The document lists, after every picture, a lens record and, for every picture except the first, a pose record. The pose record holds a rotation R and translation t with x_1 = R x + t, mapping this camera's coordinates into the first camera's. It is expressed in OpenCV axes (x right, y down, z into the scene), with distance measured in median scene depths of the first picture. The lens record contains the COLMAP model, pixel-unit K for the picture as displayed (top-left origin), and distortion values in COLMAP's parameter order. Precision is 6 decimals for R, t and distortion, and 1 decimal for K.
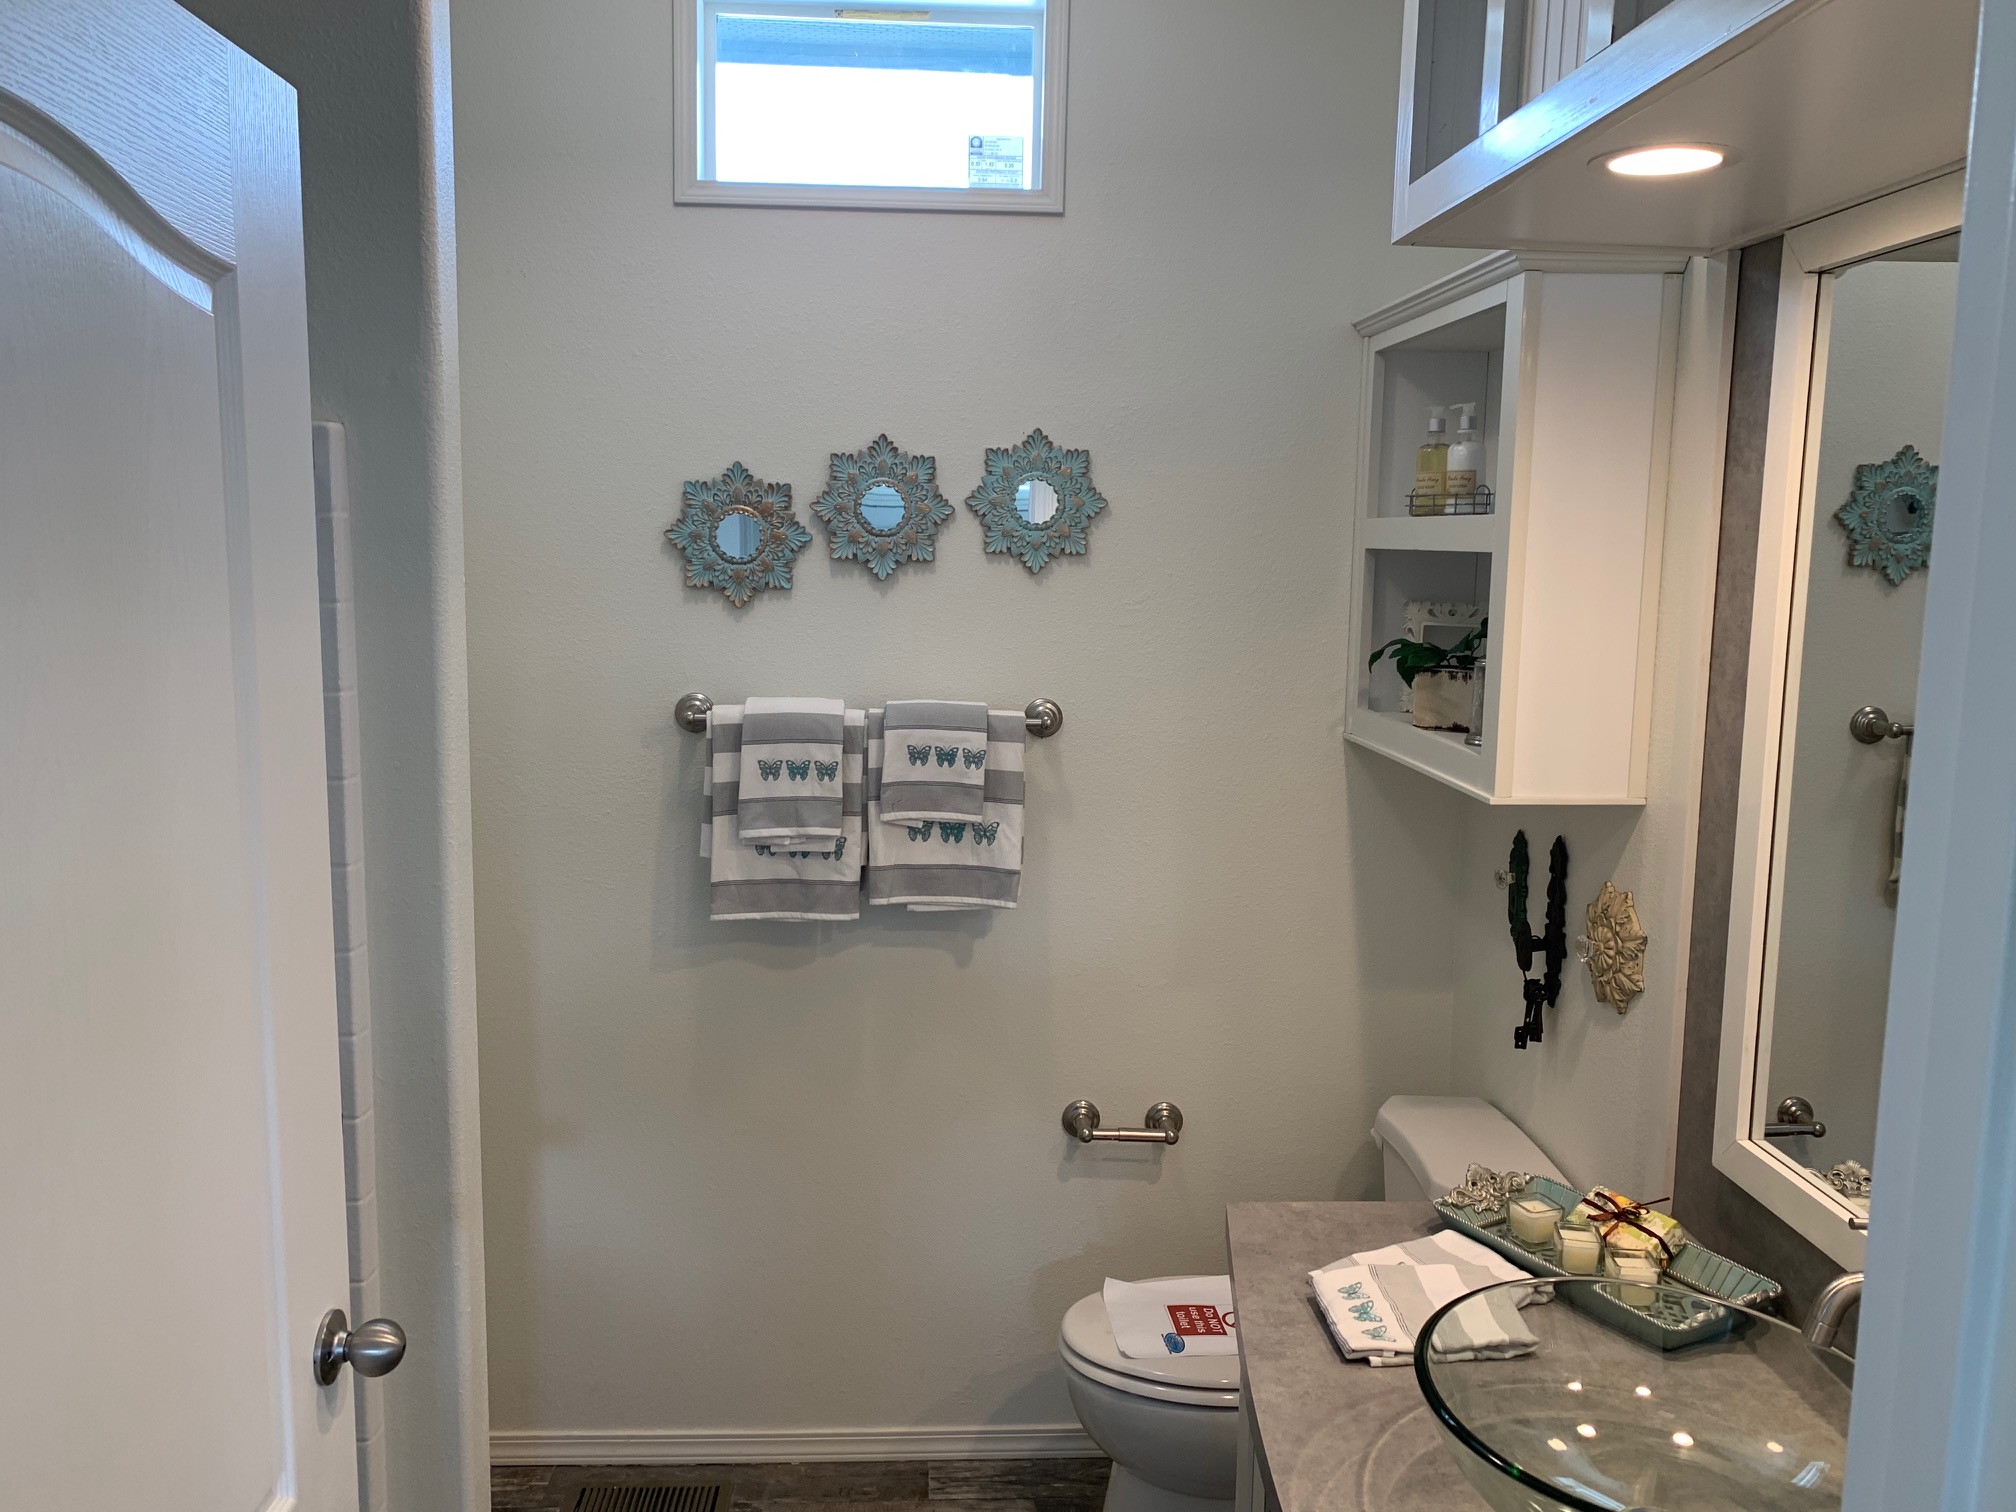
lens RADIAL K [[1545.8, 0, 955.8], [0, 1545.8, 757.6], [0, 0, 1]] dist [0.046228, -0.058544]
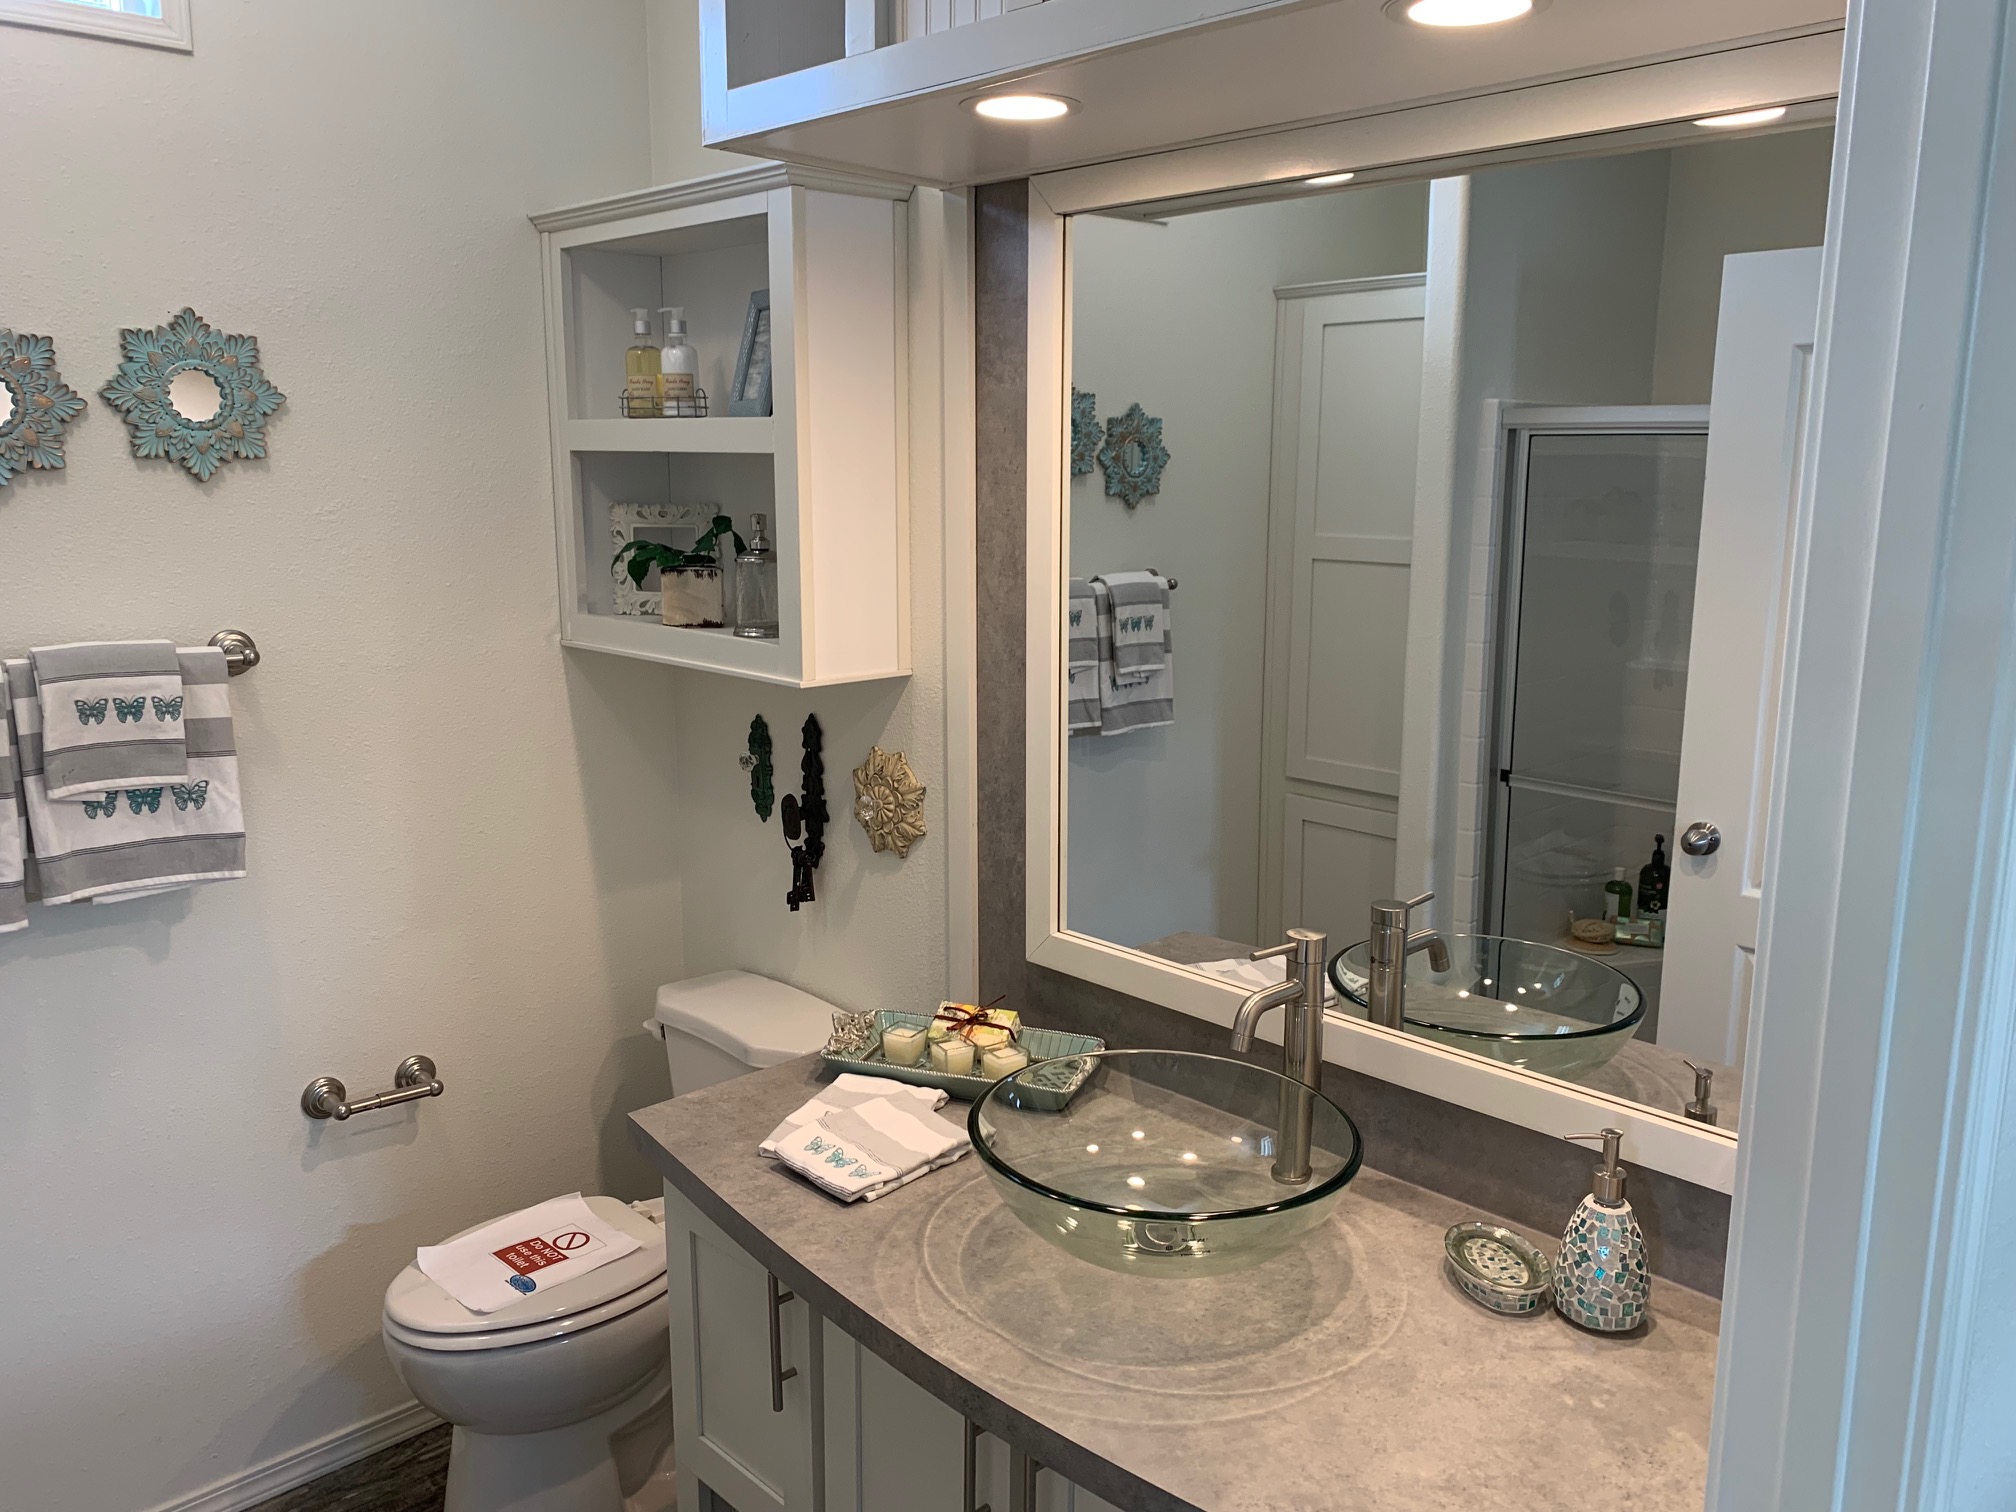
lens RADIAL K [[1545.8, 0, 1016.7], [0, 1545.8, 764.5], [0, 0, 1]] dist [0.046228, -0.058544]
pose [[0.746636, -0.138778, 0.650596, -0.207987], [0.098742, 0.990284, 0.097919, -0.006569], [-0.657864, -0.008868, 0.753085, 0.072460]]
